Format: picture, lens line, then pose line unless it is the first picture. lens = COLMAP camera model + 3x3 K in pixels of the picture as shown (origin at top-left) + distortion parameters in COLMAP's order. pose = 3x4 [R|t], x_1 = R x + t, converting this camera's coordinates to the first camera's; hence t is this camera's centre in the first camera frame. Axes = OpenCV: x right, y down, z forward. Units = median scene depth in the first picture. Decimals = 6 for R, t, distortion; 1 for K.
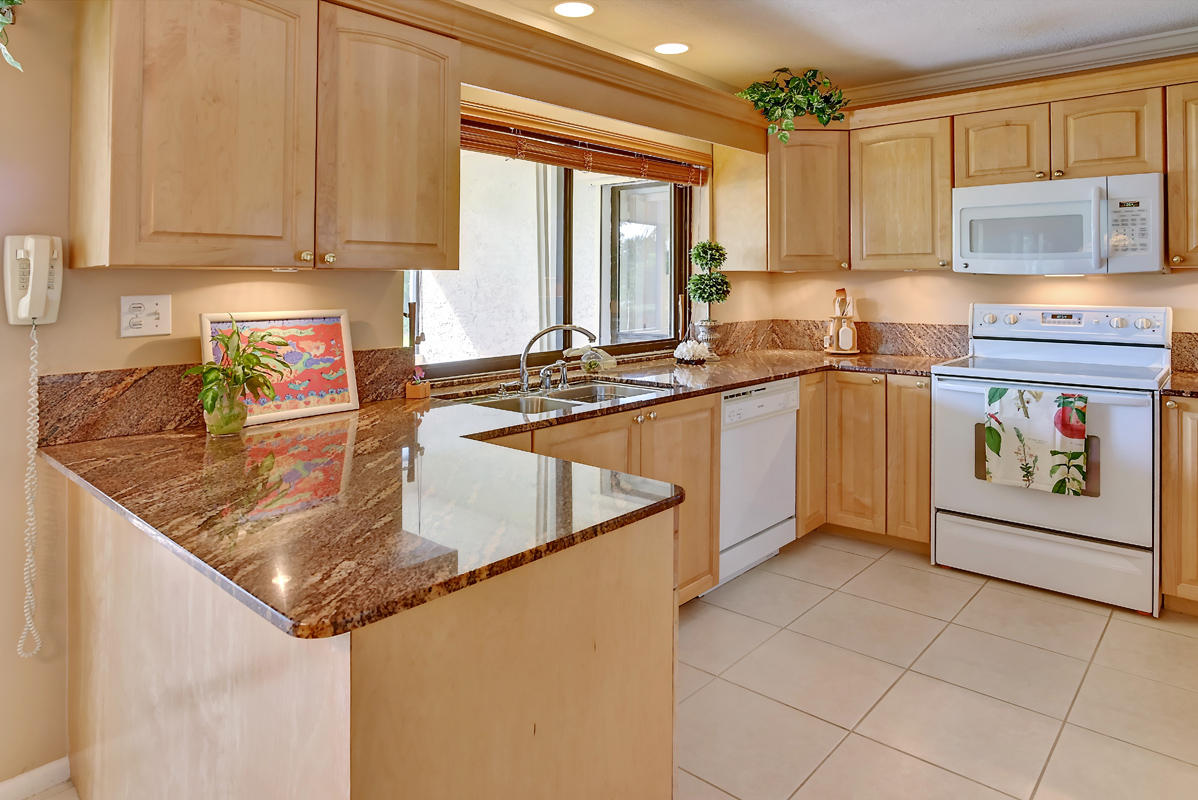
lens RADIAL K [[722.0, 0, 599.0], [0, 722.0, 400.0], [0, 0, 1]] dist [-0.004578, -0.002835]
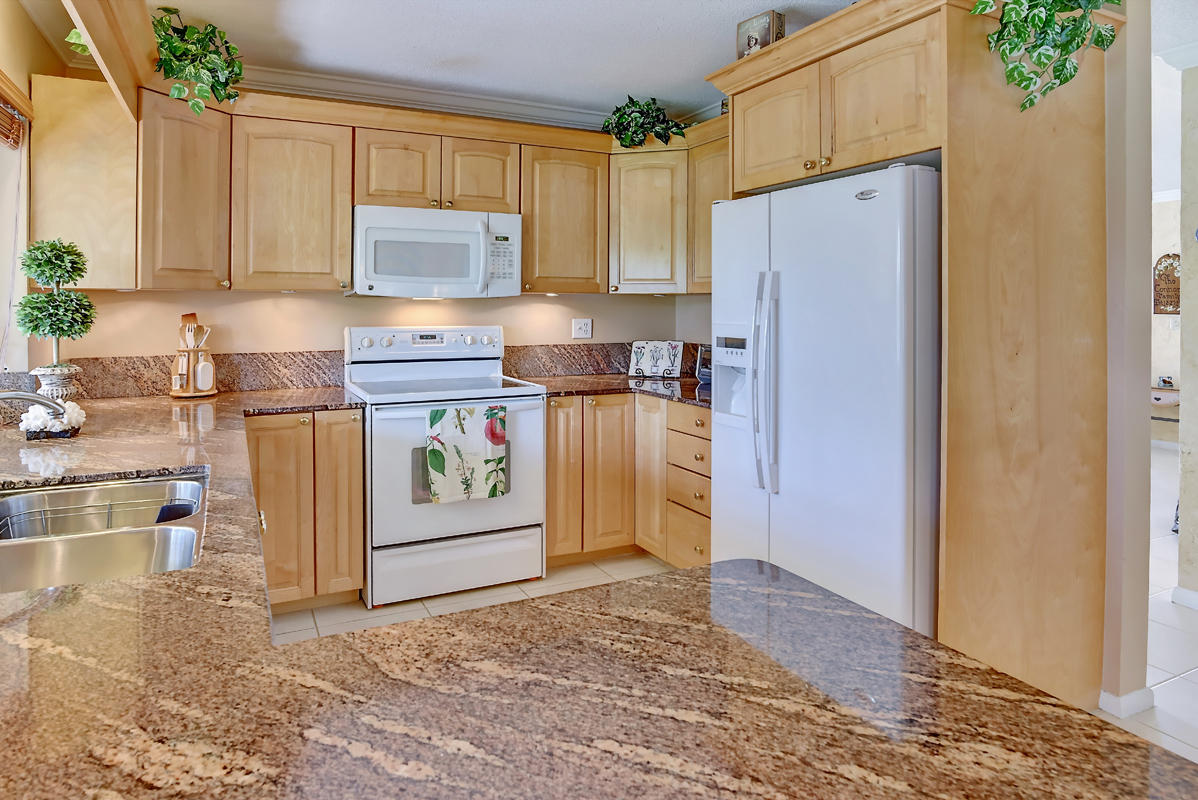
lens RADIAL K [[761.2, 0, 599.0], [0, 761.2, 400.0], [0, 0, 1]] dist [0.002058, -0.000326]
pose [[0.379850, -0.114438, 0.917942, -0.325592], [0.146666, 0.987217, 0.062383, -0.061114], [-0.913347, 0.110935, 0.391778, 0.361504]]
